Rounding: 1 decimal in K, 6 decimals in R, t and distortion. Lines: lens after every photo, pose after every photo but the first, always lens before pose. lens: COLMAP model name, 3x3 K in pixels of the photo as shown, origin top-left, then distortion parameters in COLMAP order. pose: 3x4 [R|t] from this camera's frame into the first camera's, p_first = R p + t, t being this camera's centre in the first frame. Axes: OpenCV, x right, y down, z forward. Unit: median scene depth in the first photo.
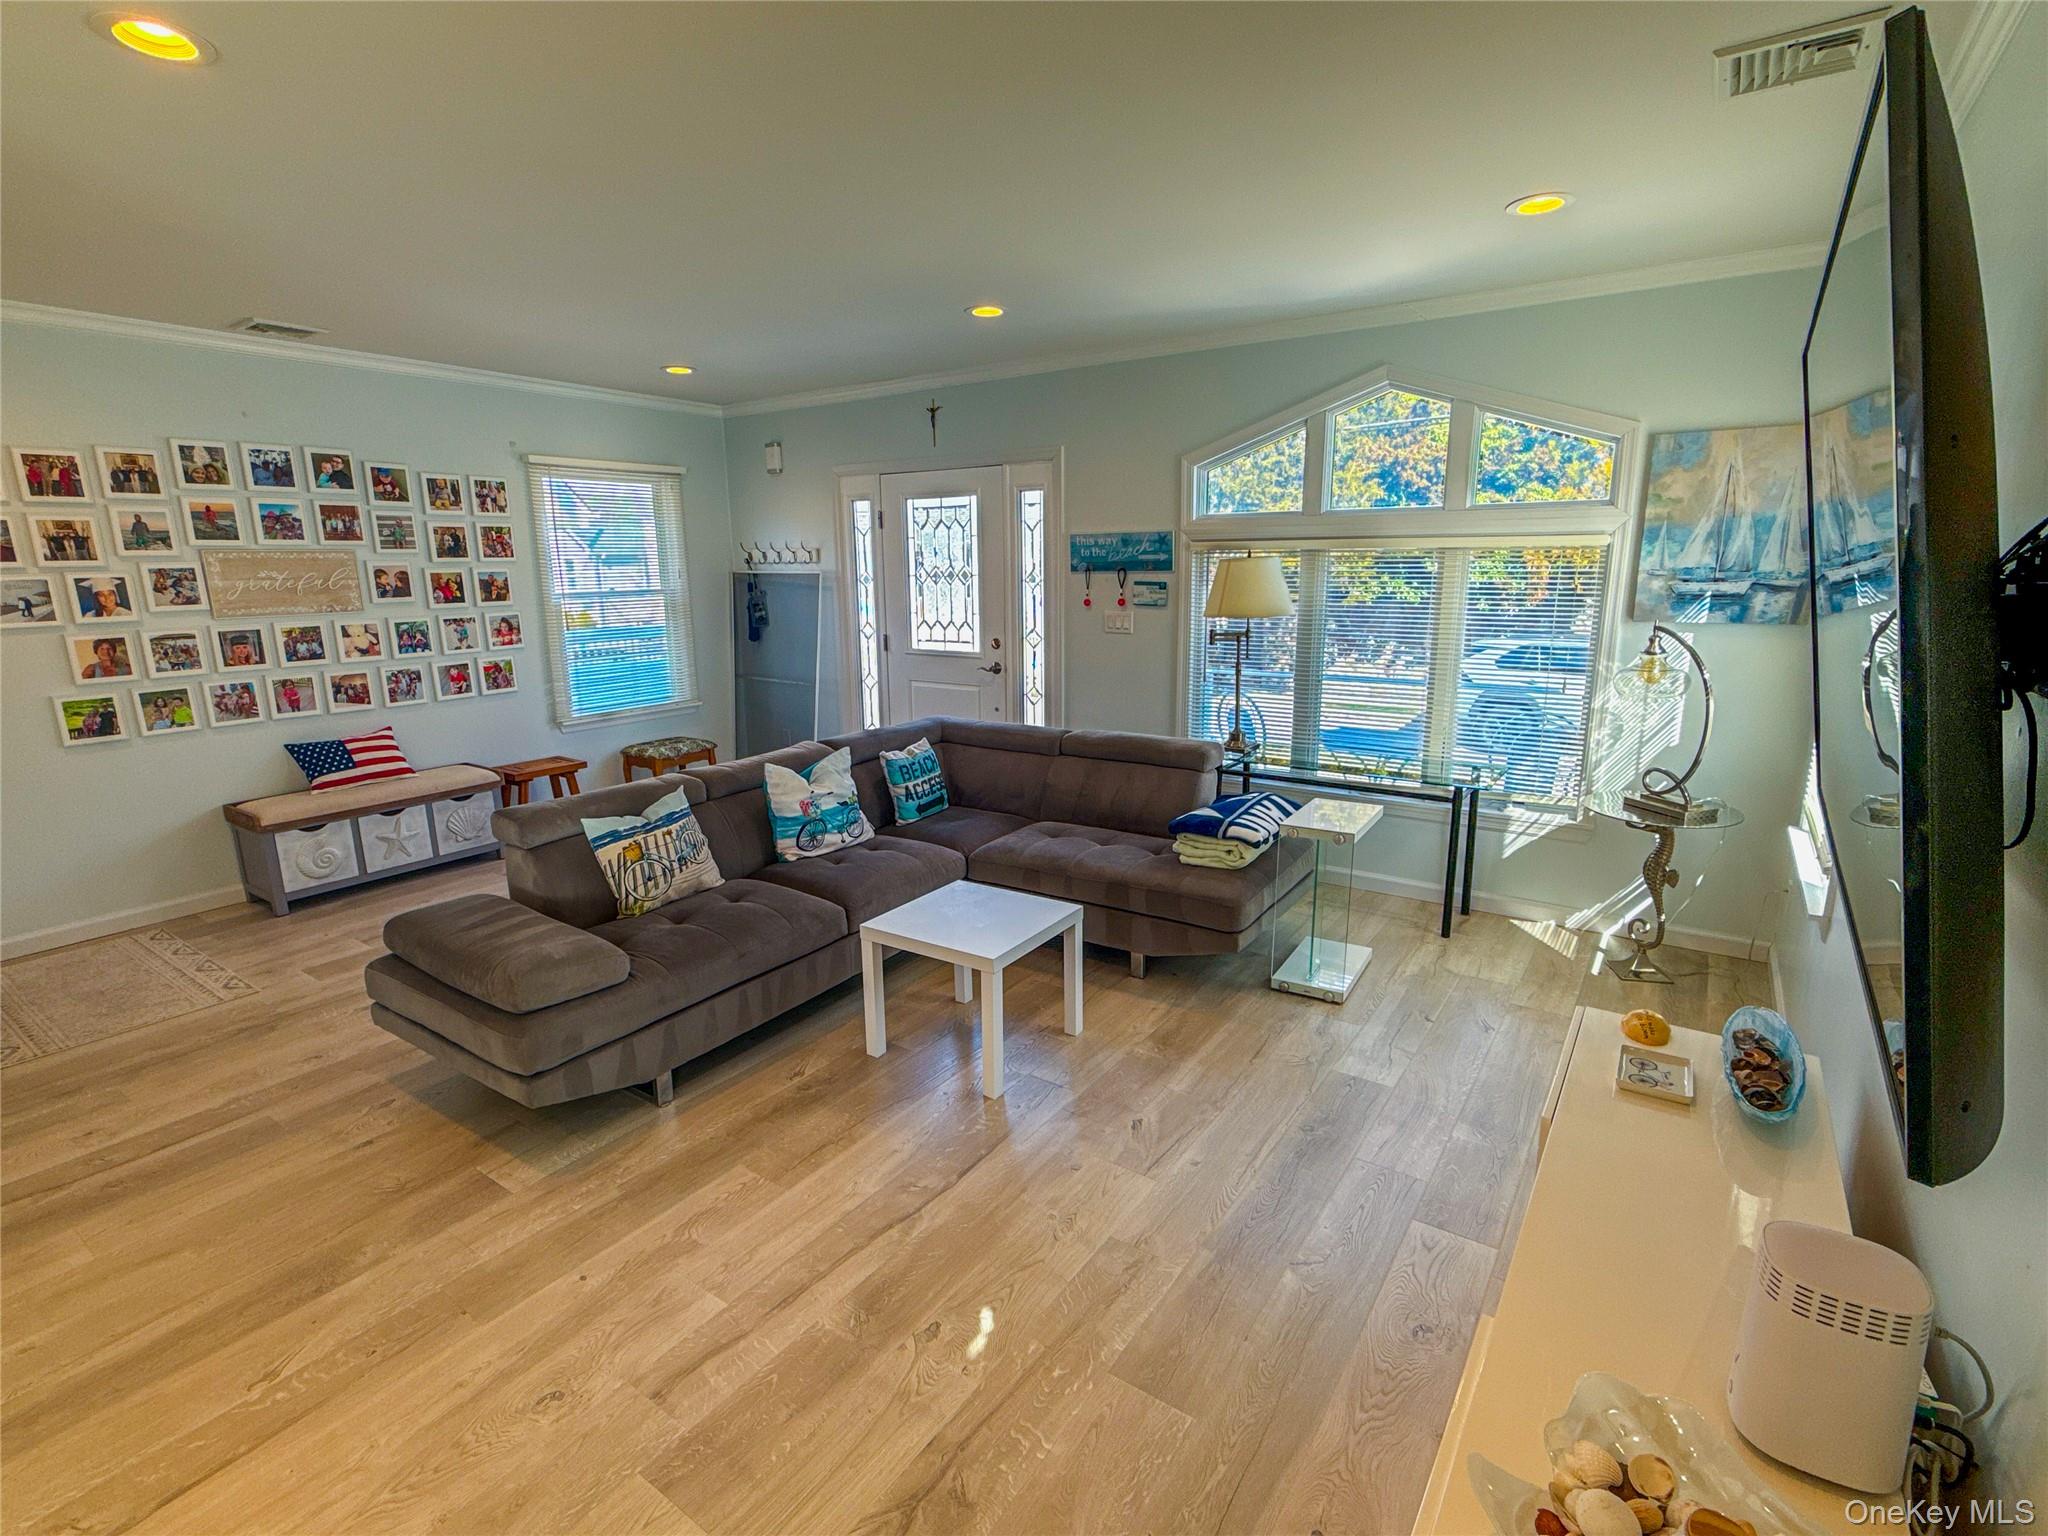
lens RADIAL K [[979.1, 0, 1020.5], [0, 979.1, 777.9], [0, 0, 1]] dist [-0.000255, 0.000273]
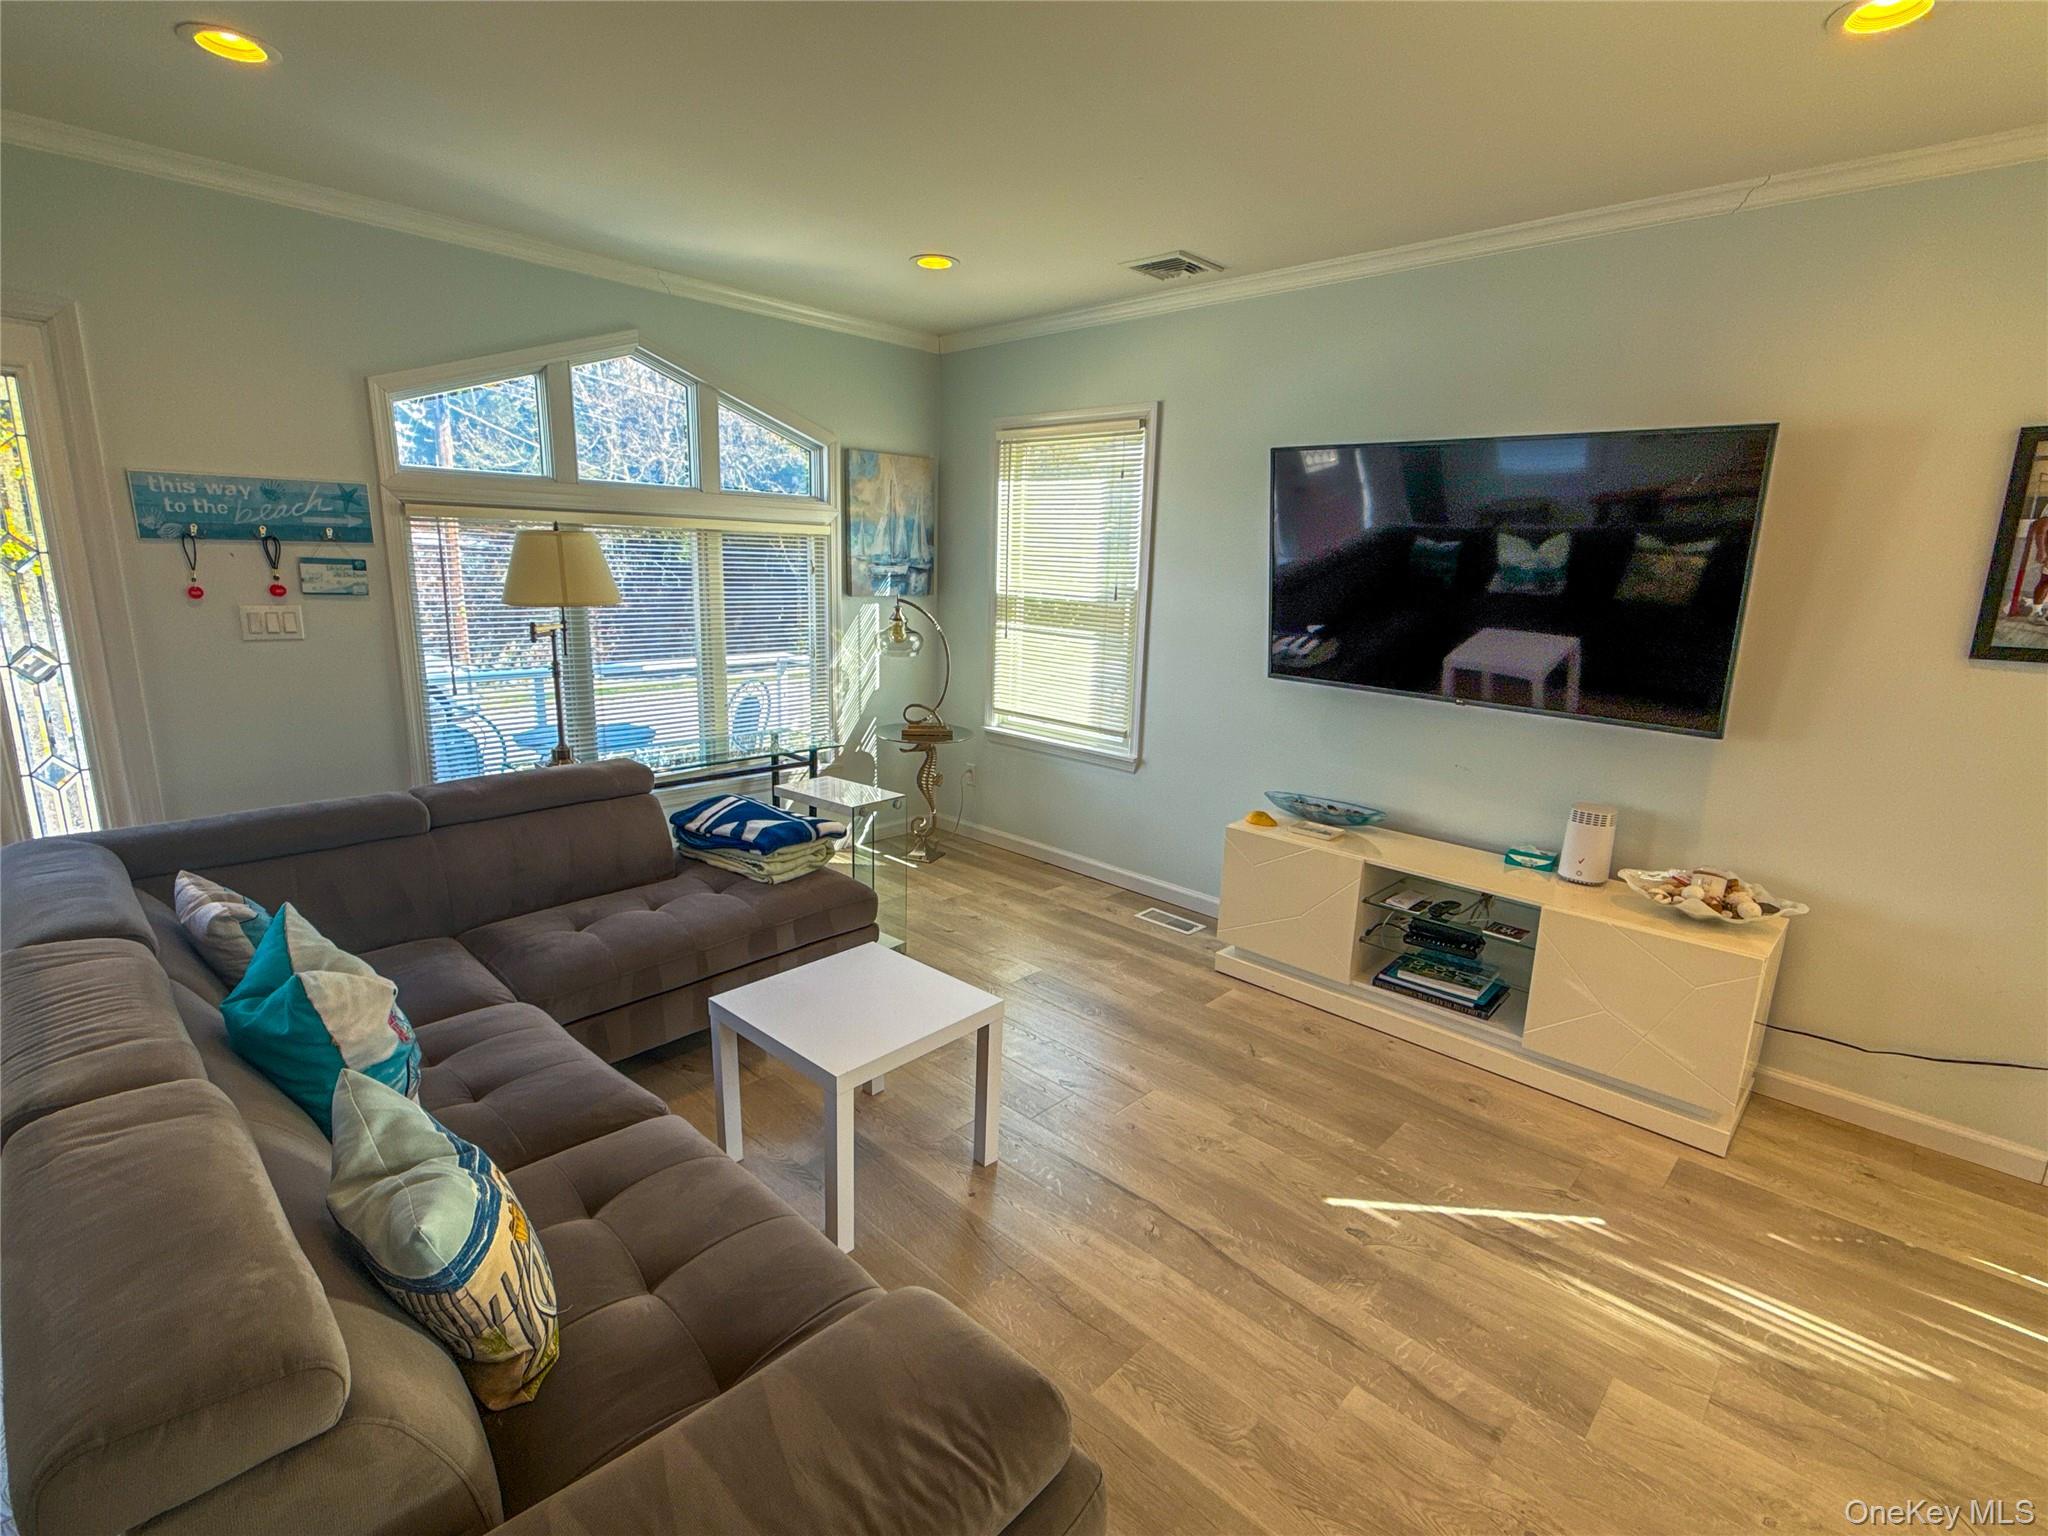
lens RADIAL K [[979.1, 0, 1020.5], [0, 979.1, 777.9], [0, 0, 1]] dist [-0.000255, 0.000273]
pose [[0.147783, -0.204952, 0.967551, -0.626691], [0.184408, 0.966847, 0.176636, -0.118306], [-0.971676, 0.152320, 0.180678, 0.605244]]
